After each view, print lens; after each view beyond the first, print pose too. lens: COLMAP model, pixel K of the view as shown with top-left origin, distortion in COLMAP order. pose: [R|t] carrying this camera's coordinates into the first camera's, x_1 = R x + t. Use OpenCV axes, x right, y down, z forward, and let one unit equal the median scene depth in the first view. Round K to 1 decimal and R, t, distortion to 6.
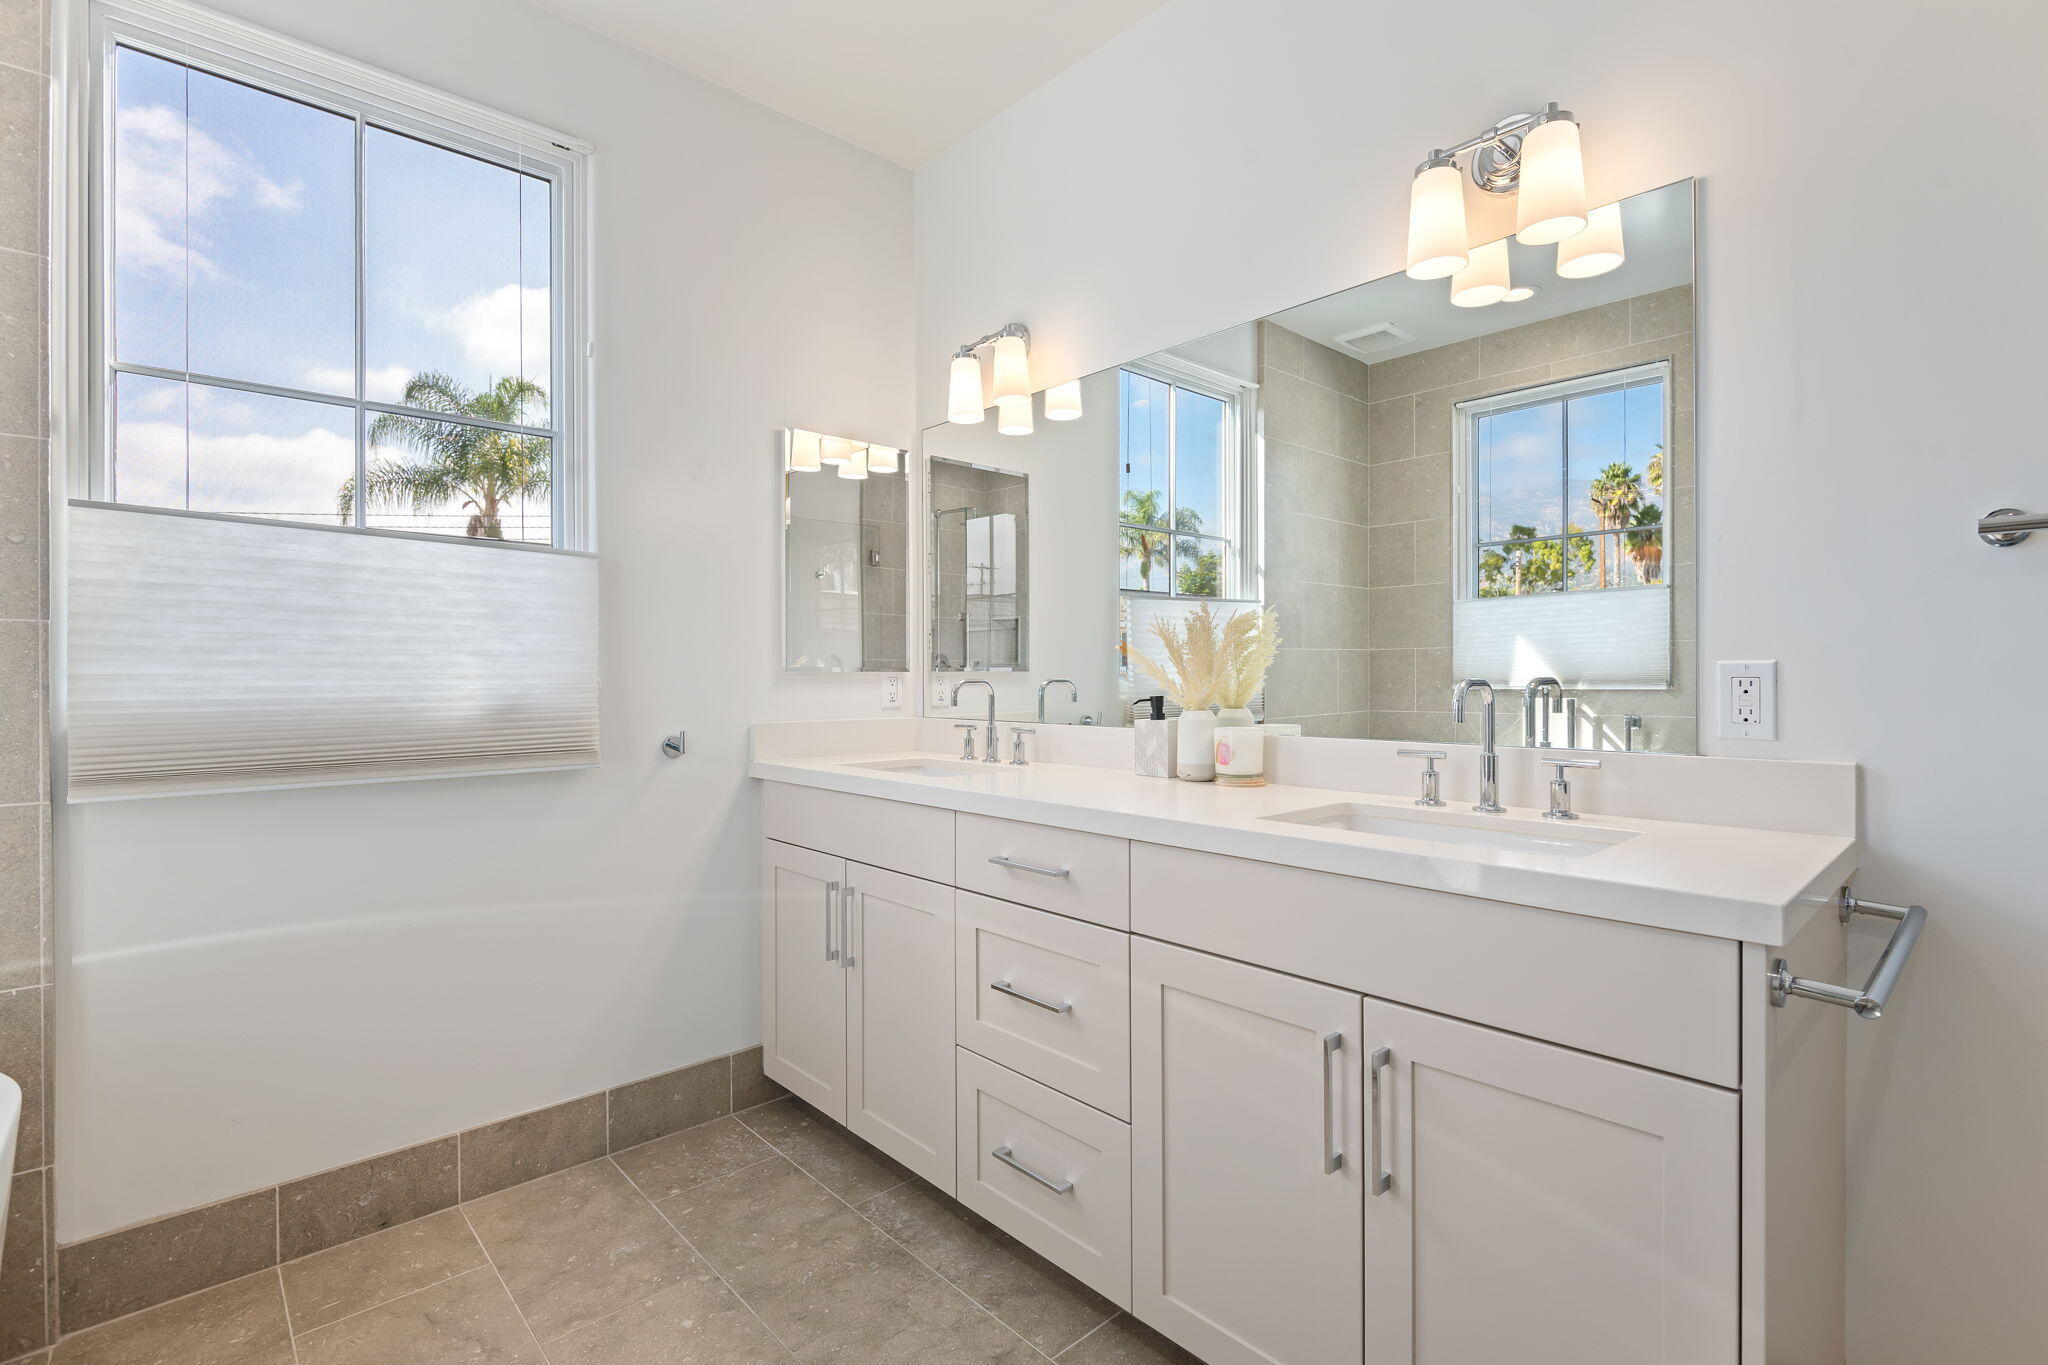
lens RADIAL K [[944.3, 0, 1024.0], [0, 944.3, 682.5], [0, 0, 1]] dist [-0.005681, -0.000552]
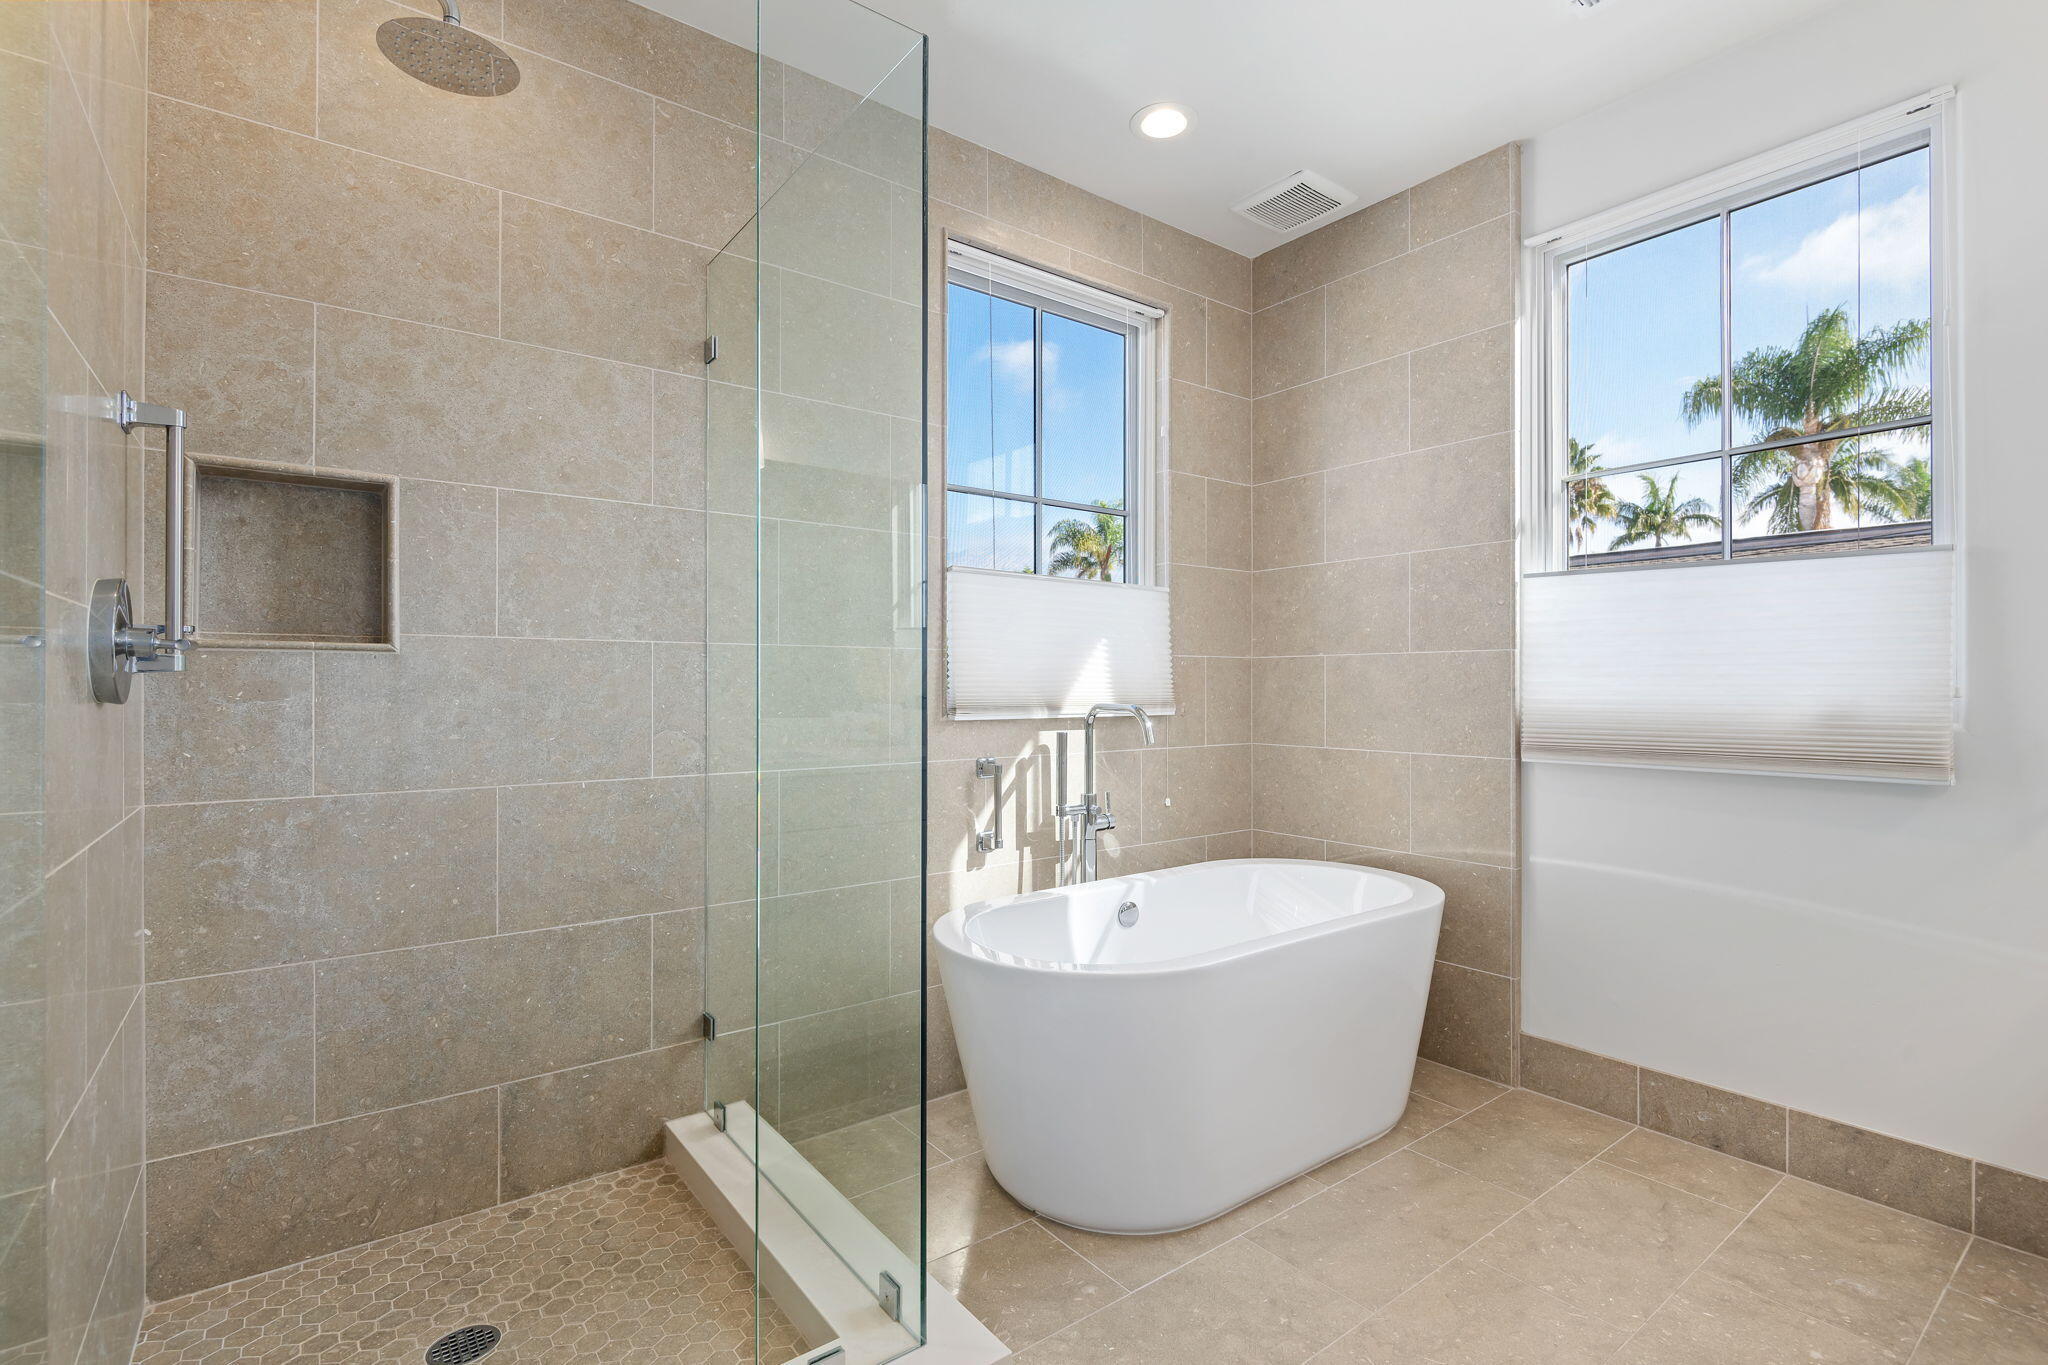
lens RADIAL K [[944.3, 0, 1024.0], [0, 944.3, 682.5], [0, 0, 1]] dist [-0.005681, -0.000552]
pose [[-0.086910, 0.002120, -0.996214, 0.590685], [-0.008351, 0.999961, 0.002856, -0.003491], [0.996181, 0.008568, -0.086888, 0.237209]]
